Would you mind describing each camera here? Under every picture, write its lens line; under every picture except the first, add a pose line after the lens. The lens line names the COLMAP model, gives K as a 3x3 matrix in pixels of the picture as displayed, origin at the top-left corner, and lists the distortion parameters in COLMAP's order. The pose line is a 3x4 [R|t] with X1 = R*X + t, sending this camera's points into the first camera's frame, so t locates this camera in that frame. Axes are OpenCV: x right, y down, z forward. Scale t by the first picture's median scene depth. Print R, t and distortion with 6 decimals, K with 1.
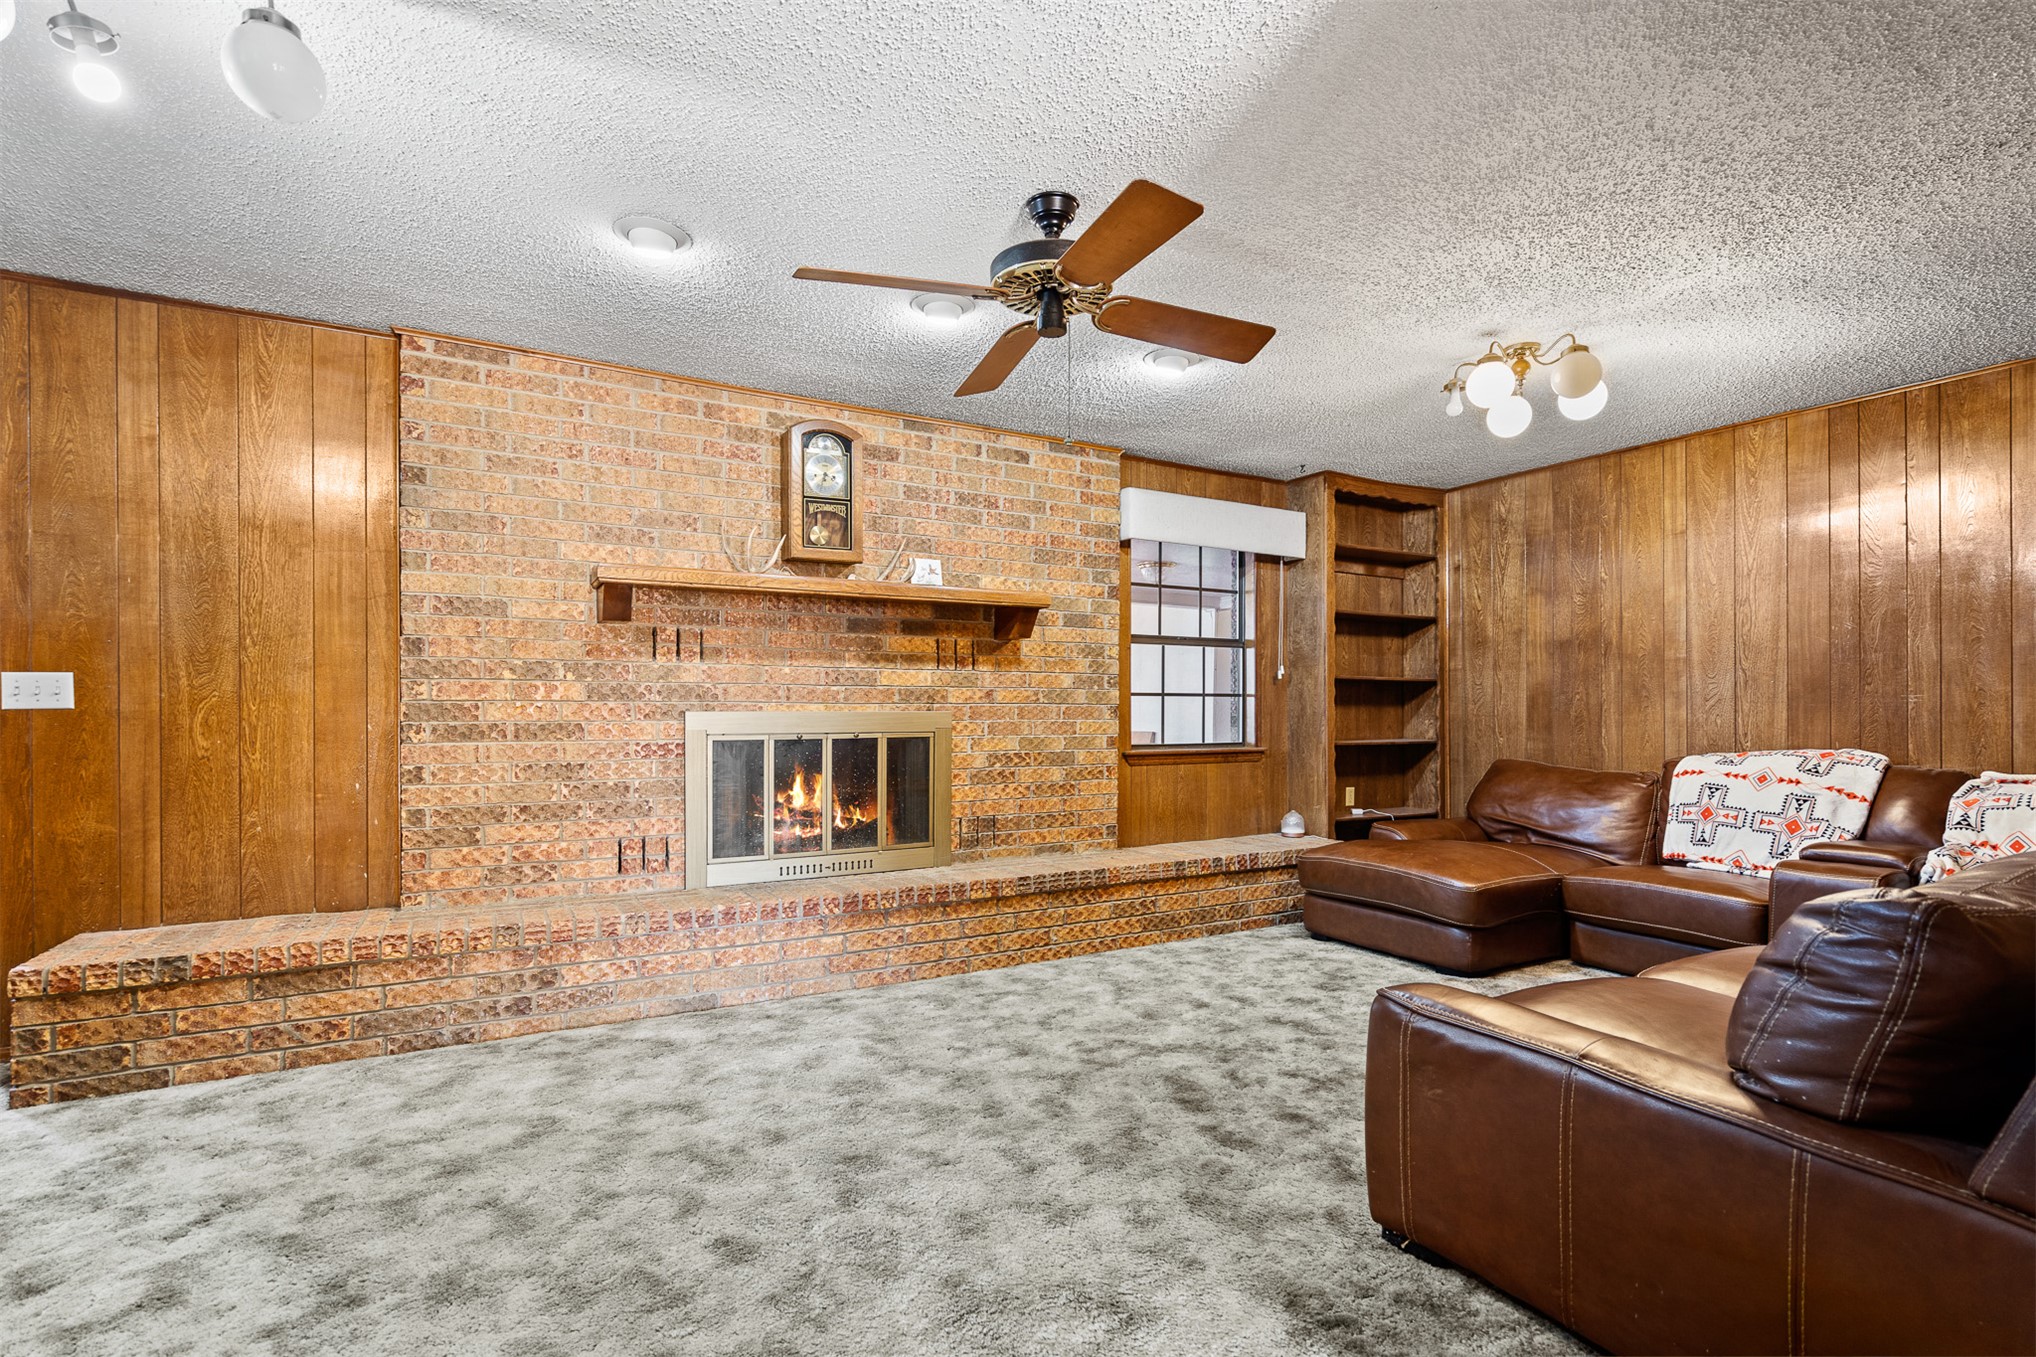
lens RADIAL K [[952.9, 0, 1012.3], [0, 952.9, 701.1], [0, 0, 1]] dist [-0.000330, 0.000812]
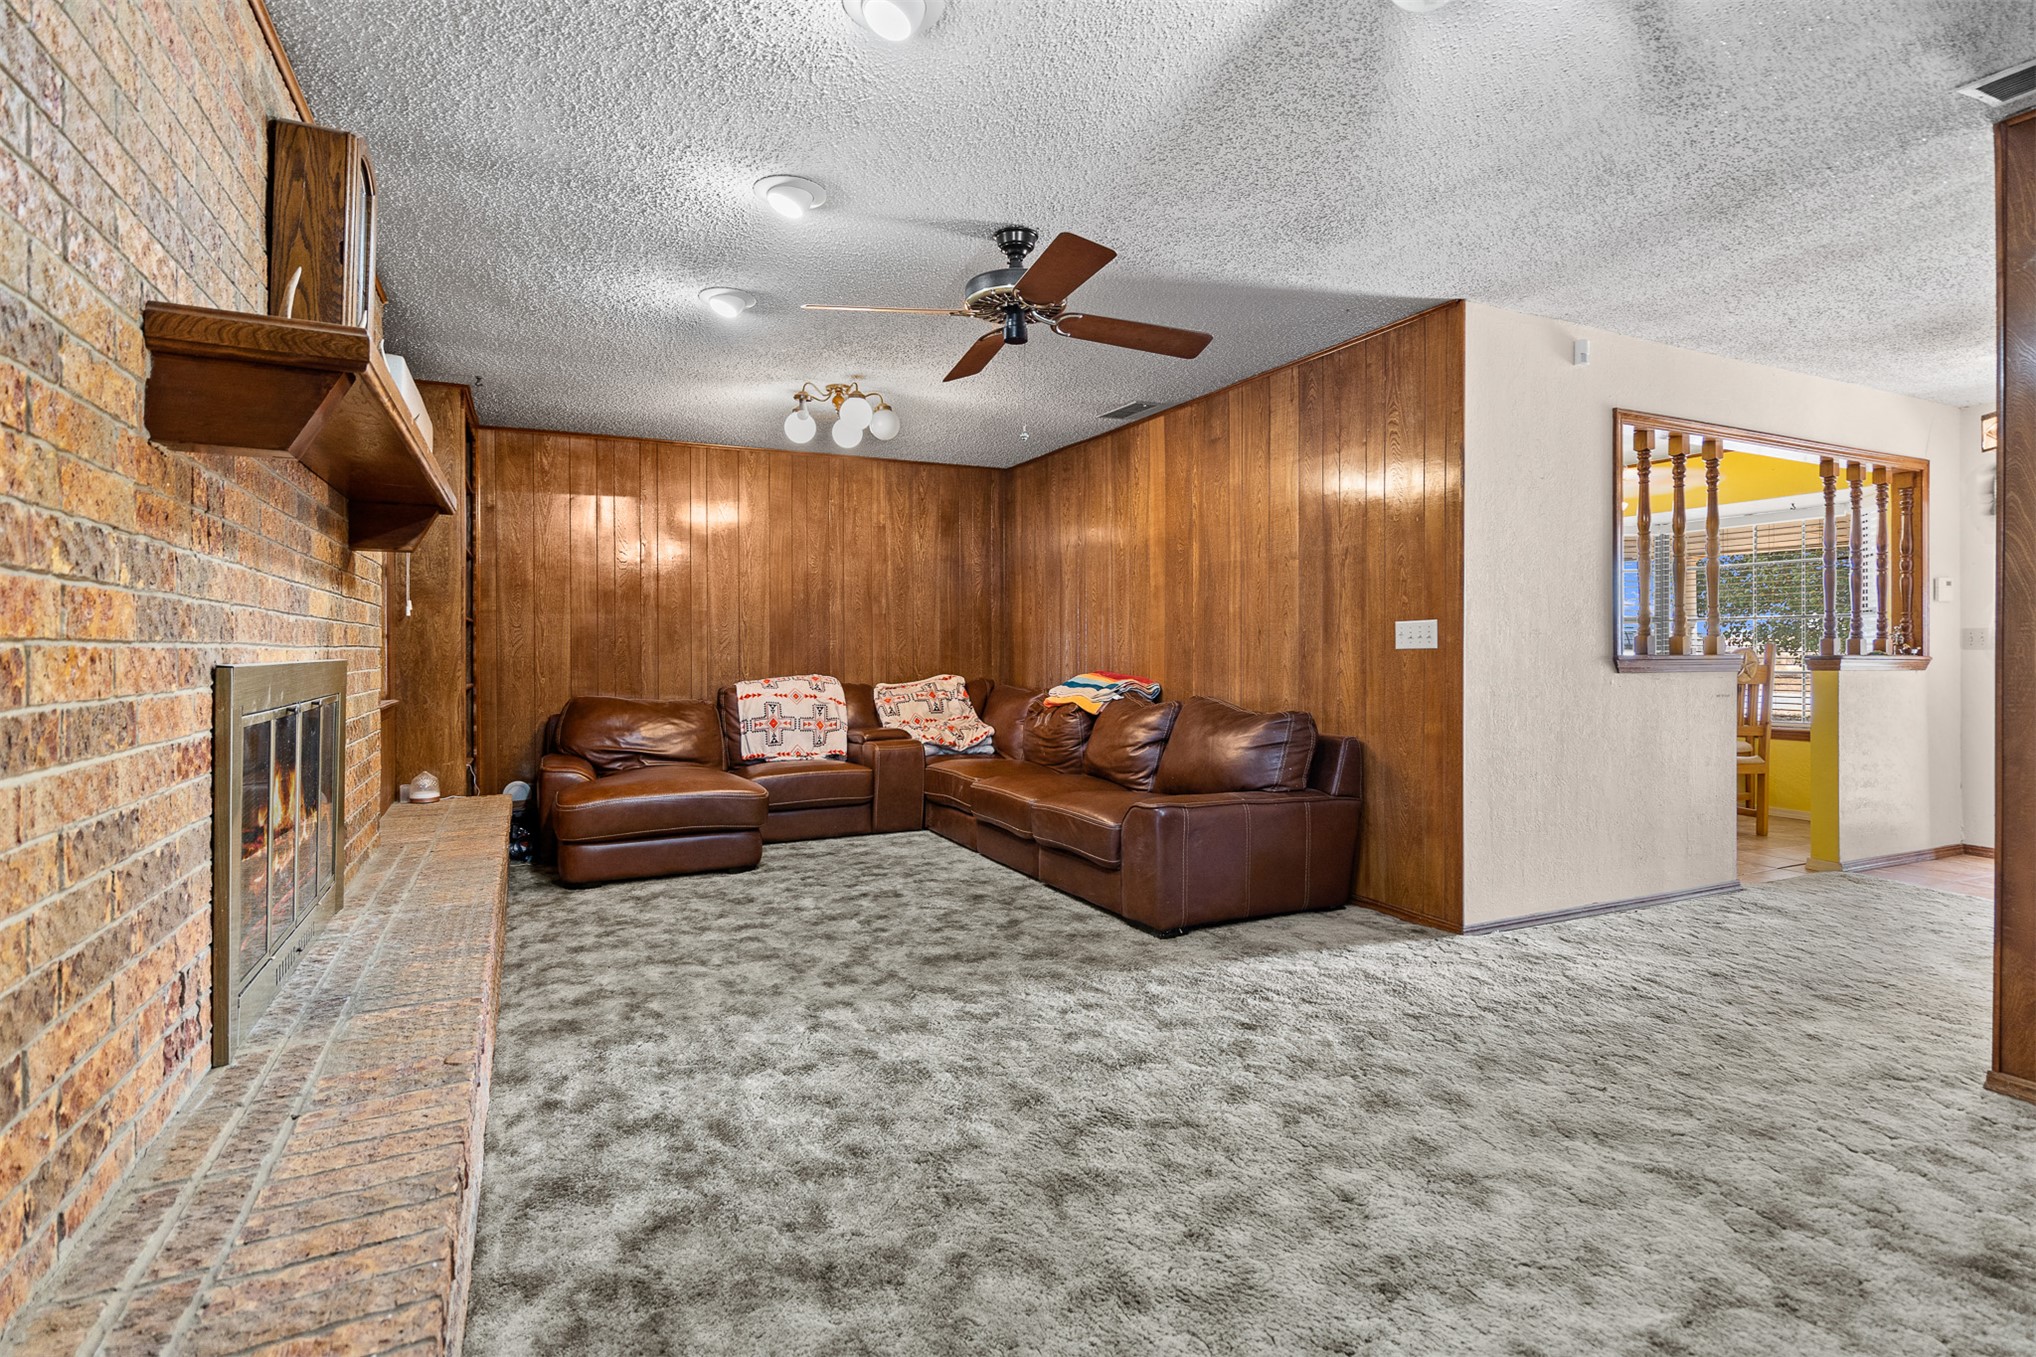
lens RADIAL K [[990.1, 0, 1004.0], [0, 990.1, 638.7], [0, 0, 1]] dist [-0.000318, 0.000192]
pose [[0.062434, 0.006442, 0.998028, -0.799363], [-0.004527, 0.999971, -0.006171, -0.000818], [-0.998039, -0.004132, 0.062461, 0.618521]]
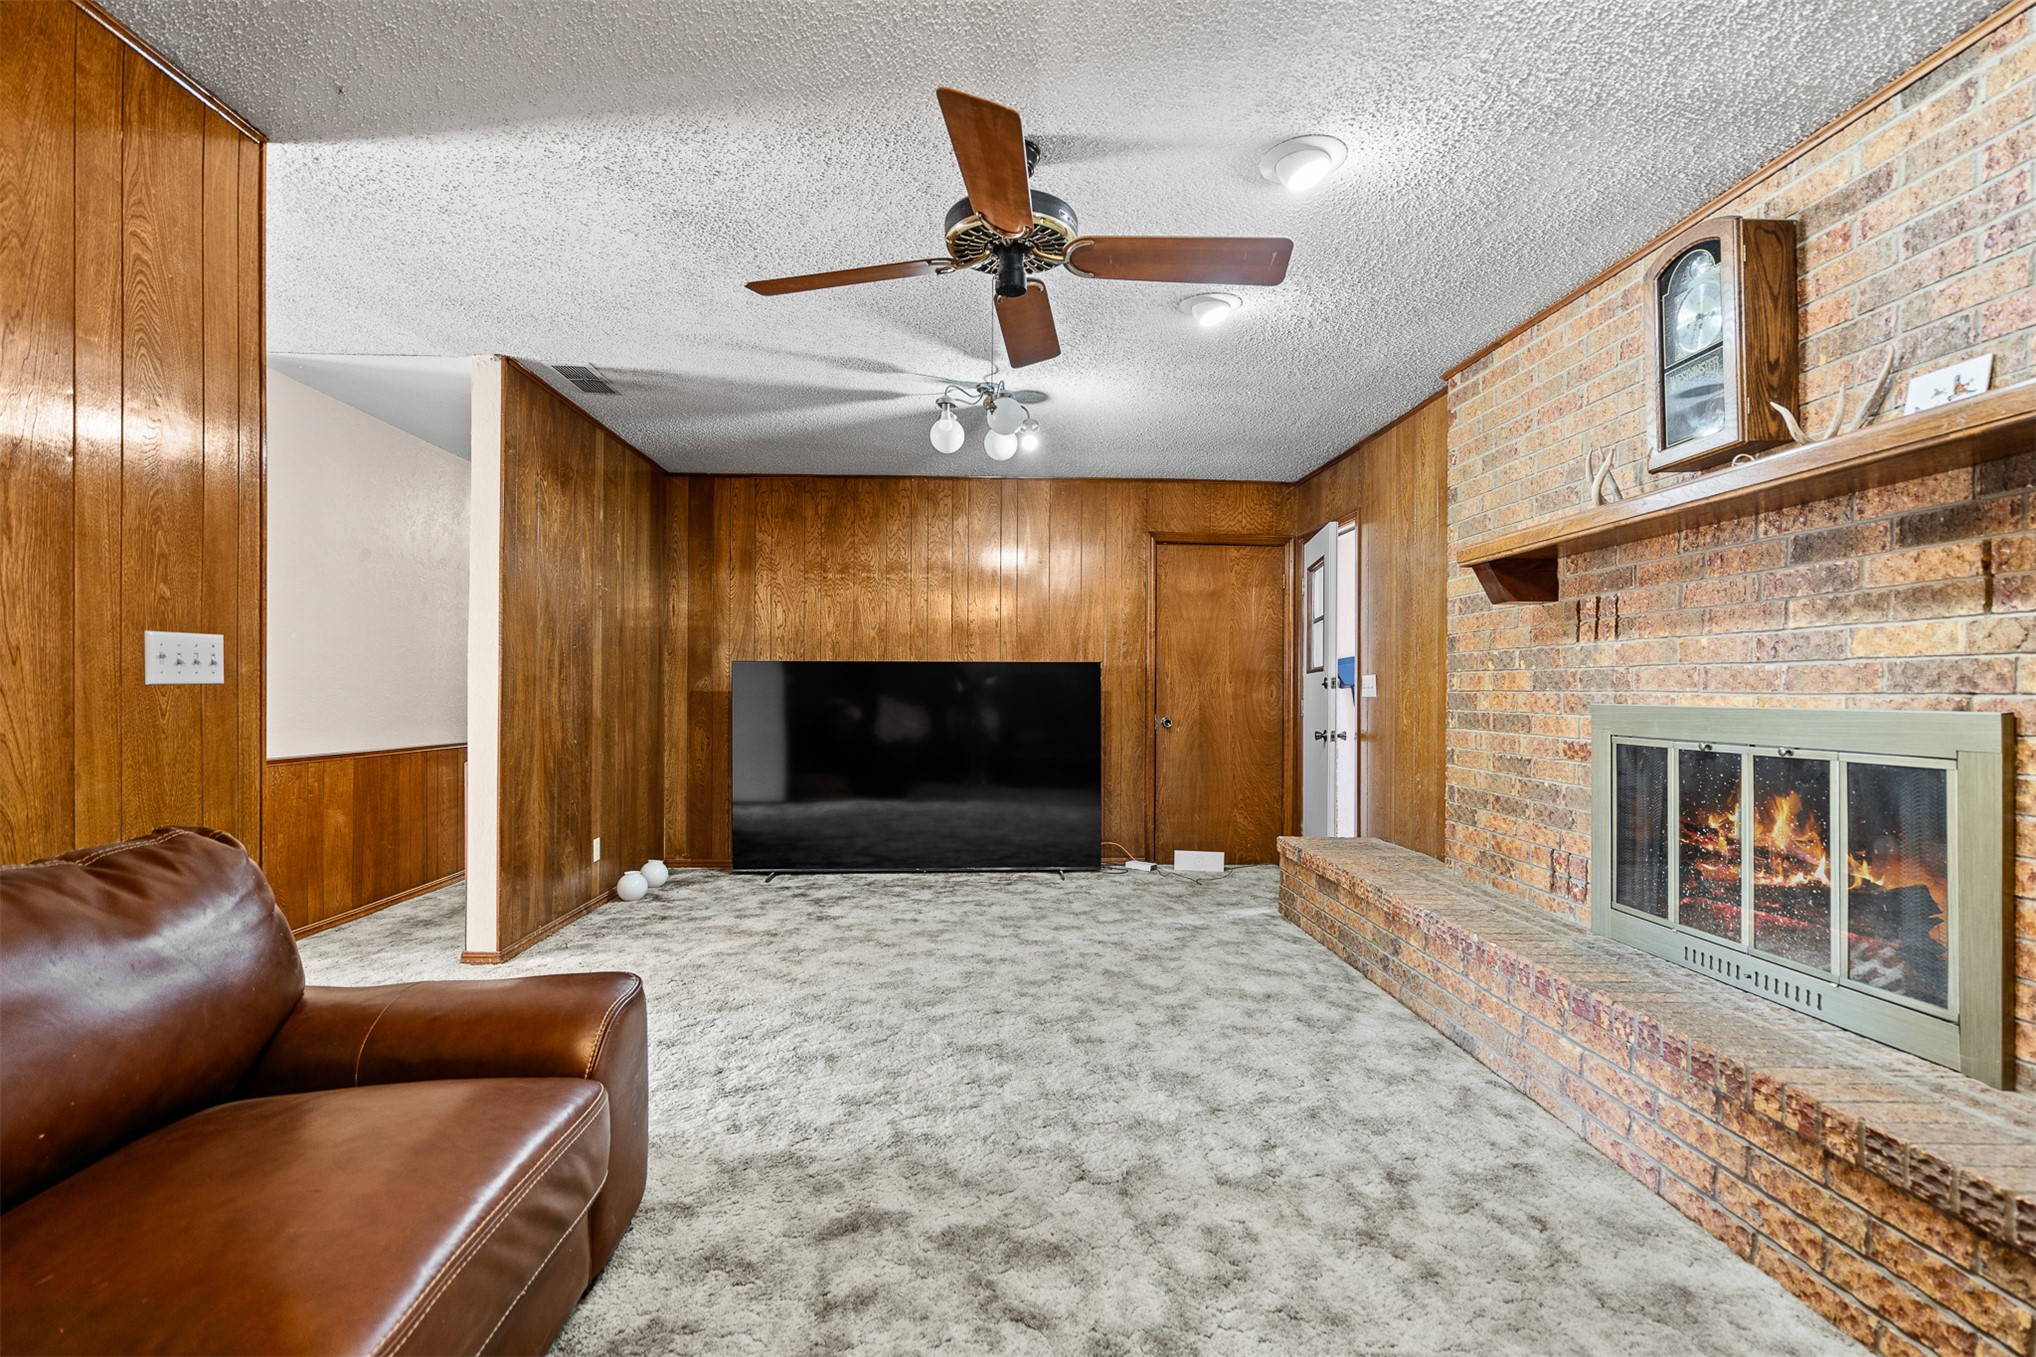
lens RADIAL K [[937.9, 0, 1016.4], [0, 937.9, 691.1], [0, 0, 1]] dist [-0.000689, -0.000135]
pose [[-0.442767, -0.005781, -0.896618, 0.566322], [-0.004685, 0.999980, -0.004133, 0.005727], [0.896624, 0.002371, -0.442785, 0.933161]]
